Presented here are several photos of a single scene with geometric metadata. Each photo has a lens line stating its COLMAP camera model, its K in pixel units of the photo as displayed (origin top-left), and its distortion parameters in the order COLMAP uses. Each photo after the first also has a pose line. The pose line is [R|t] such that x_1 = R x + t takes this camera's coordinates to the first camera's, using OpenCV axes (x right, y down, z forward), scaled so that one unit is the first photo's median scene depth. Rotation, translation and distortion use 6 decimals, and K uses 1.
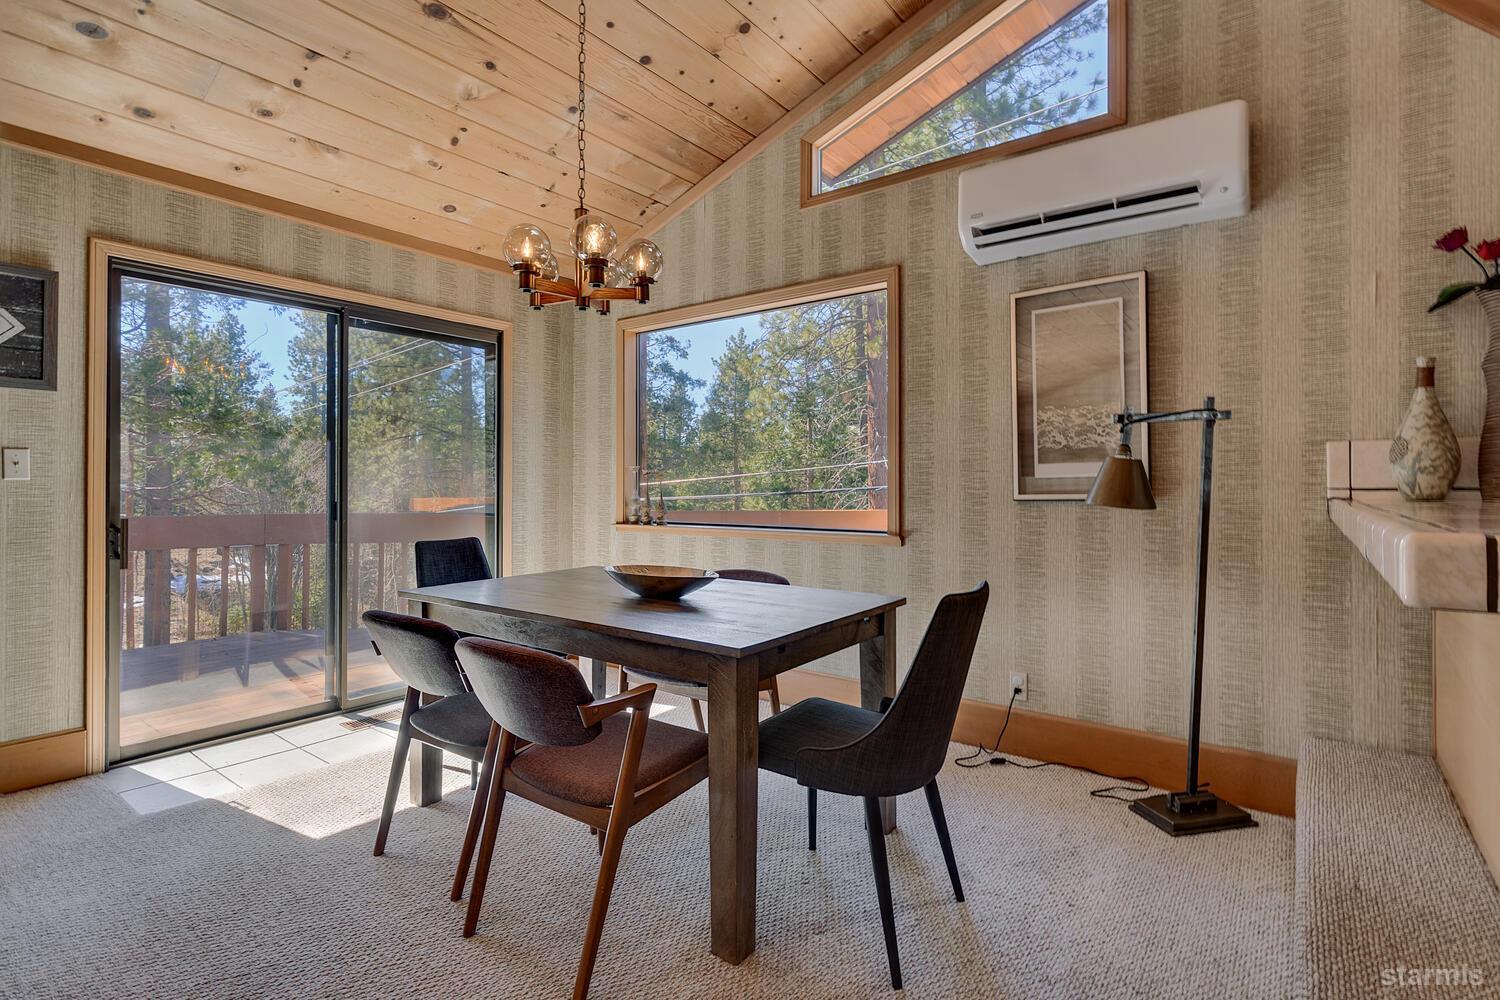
lens RADIAL K [[707.7, 0, 743.1], [0, 707.7, 487.9], [0, 0, 1]] dist [0.000977, 0.000372]
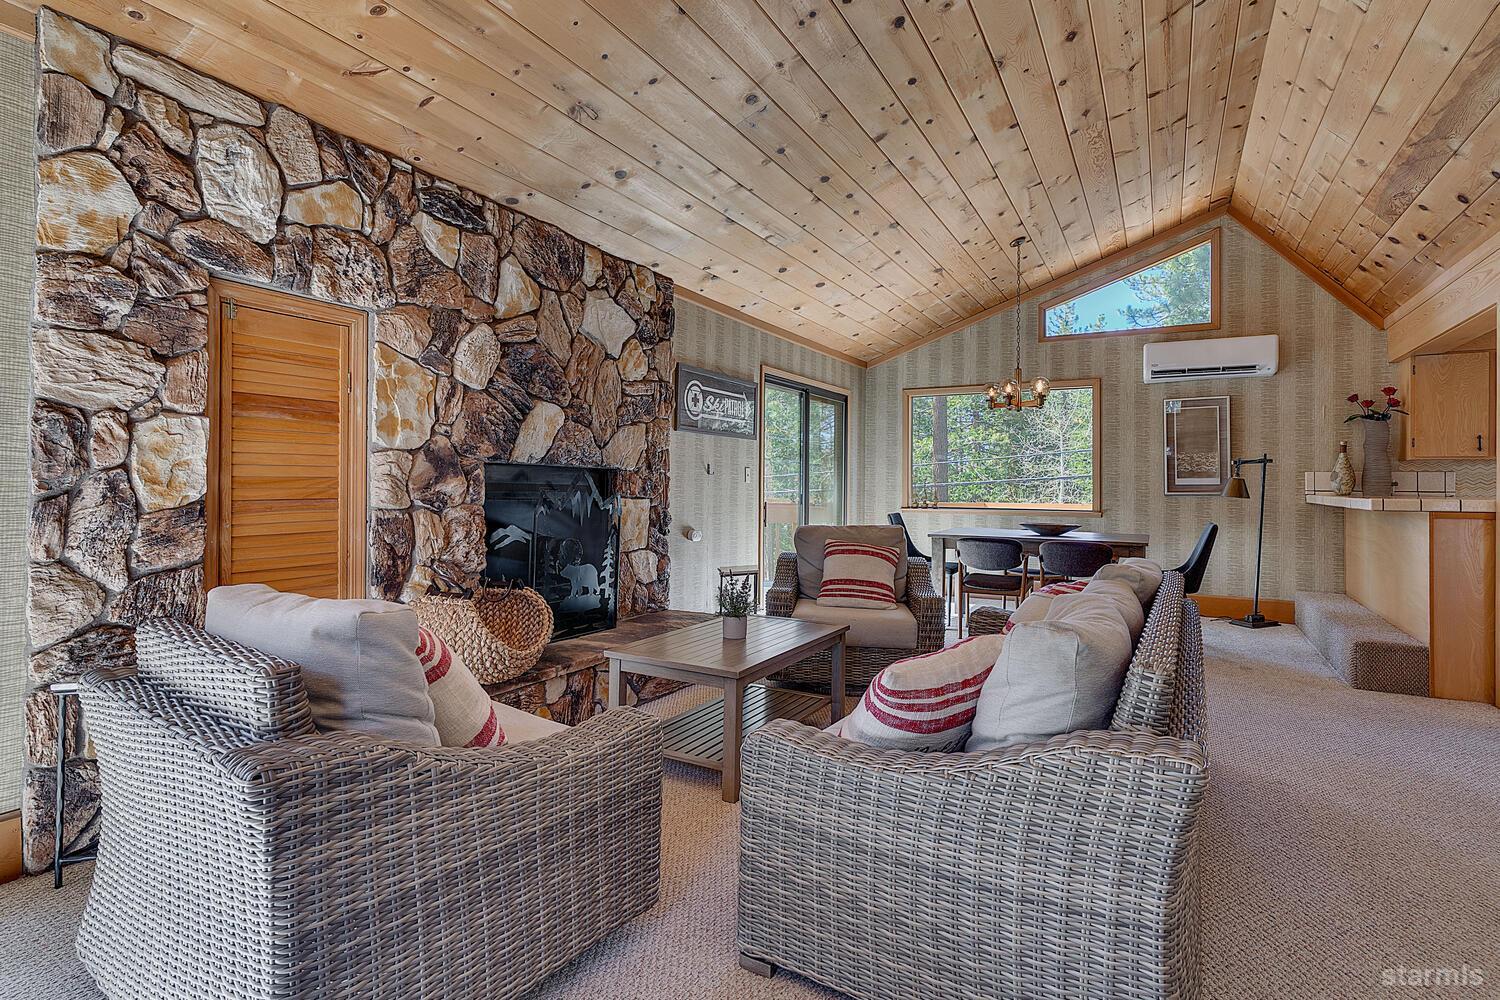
lens RADIAL K [[718.5, 0, 739.6], [0, 718.5, 485.2], [0, 0, 1]] dist [-0.000616, -0.000346]
pose [[0.993804, 0.010210, 0.110677, -1.196076], [-0.009582, 0.999935, -0.006202, 0.014056], [-0.110733, 0.005103, 0.993837, -1.076128]]
